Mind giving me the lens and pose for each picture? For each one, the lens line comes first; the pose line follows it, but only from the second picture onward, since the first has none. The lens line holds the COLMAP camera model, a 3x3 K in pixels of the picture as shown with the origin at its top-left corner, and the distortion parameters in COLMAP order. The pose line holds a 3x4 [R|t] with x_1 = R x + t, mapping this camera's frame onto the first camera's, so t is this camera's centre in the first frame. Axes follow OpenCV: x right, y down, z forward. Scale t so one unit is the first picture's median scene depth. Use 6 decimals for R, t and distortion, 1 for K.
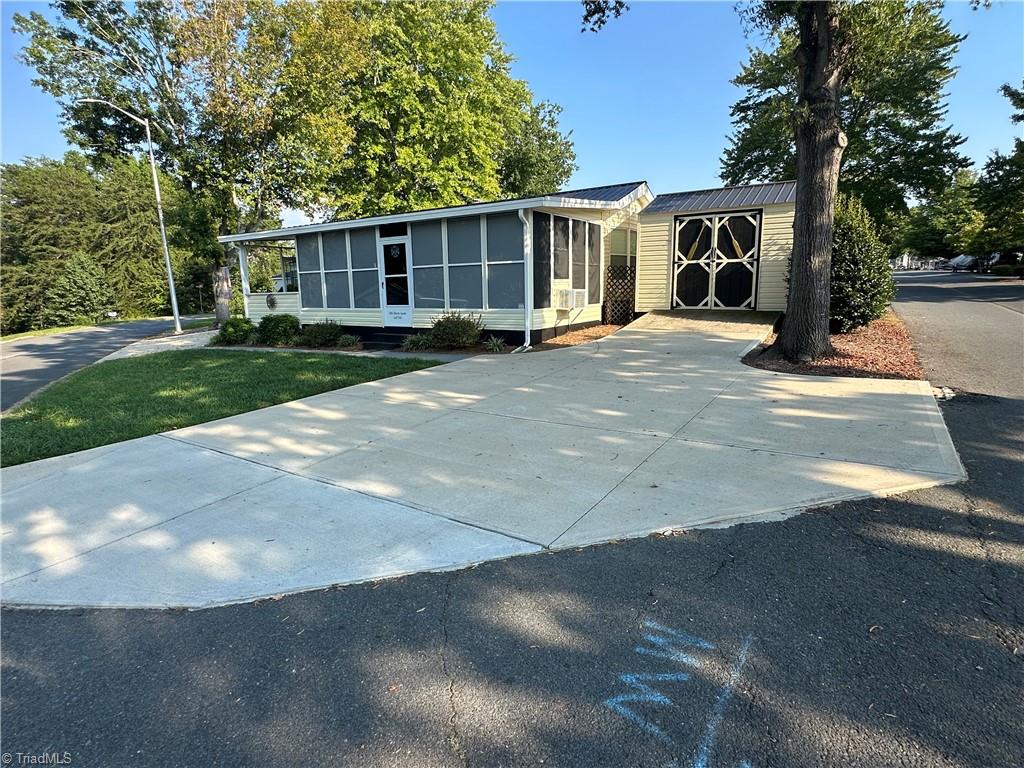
lens RADIAL K [[535.8, 0, 515.9], [0, 535.8, 384.5], [0, 0, 1]] dist [-0.006571, 0.003917]
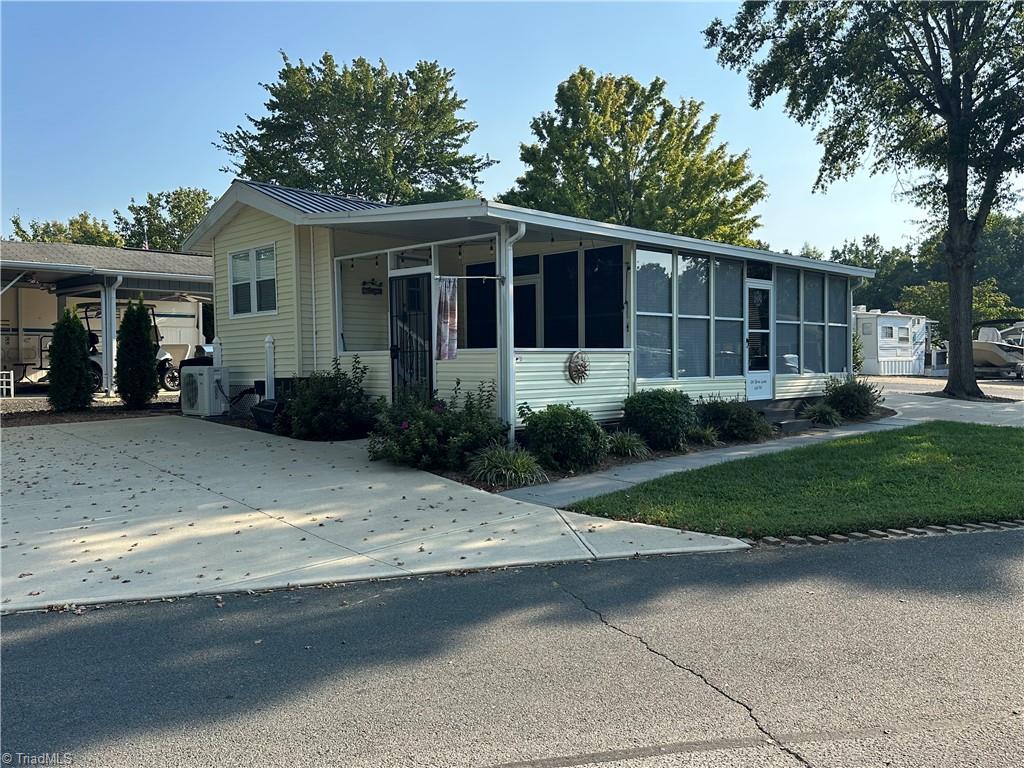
lens RADIAL K [[834.9, 0, 511.9], [0, 834.9, 384.7], [0, 0, 1]] dist [0.001315, 0.000010]
pose [[0.207920, -0.017832, 0.977983, -1.241561], [0.174295, 0.984508, -0.019104, -0.147540], [-0.962492, 0.174430, 0.207807, 0.968044]]
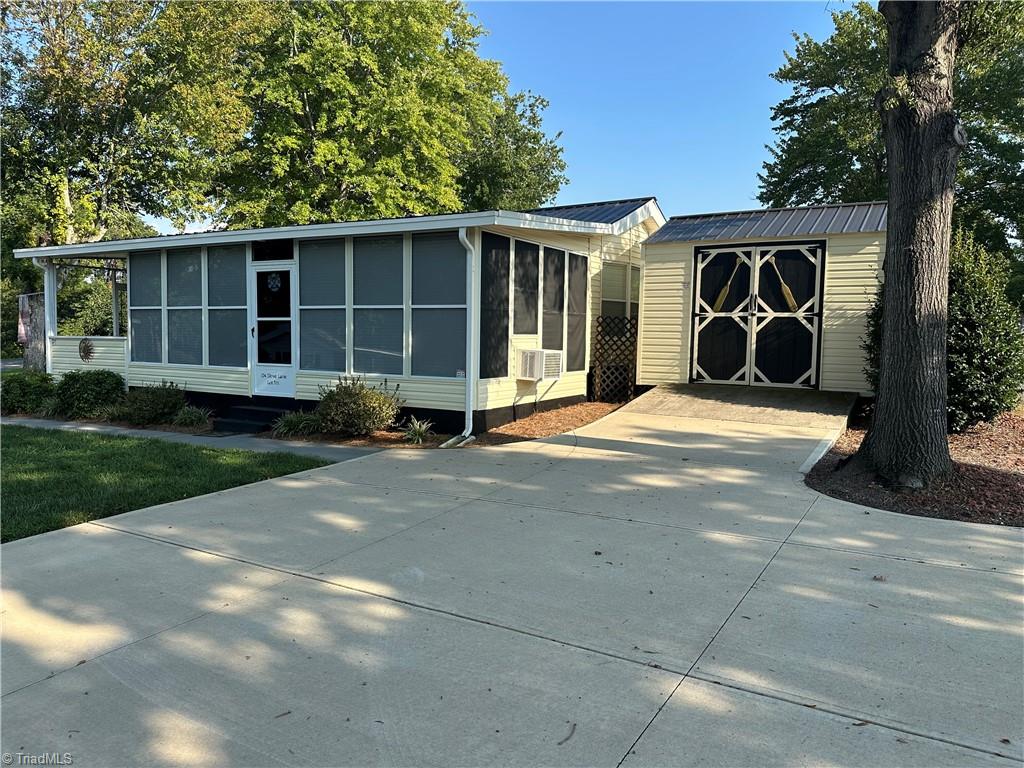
lens RADIAL K [[733.6, 0, 511.7], [0, 733.6, 388.5], [0, 0, 1]] dist [0.040952, -0.042532]
pose [[0.998665, 0.031699, 0.040786, 0.027939], [-0.027118, 0.993745, -0.108332, -0.025878], [-0.043965, 0.107082, 0.993278, 0.091895]]
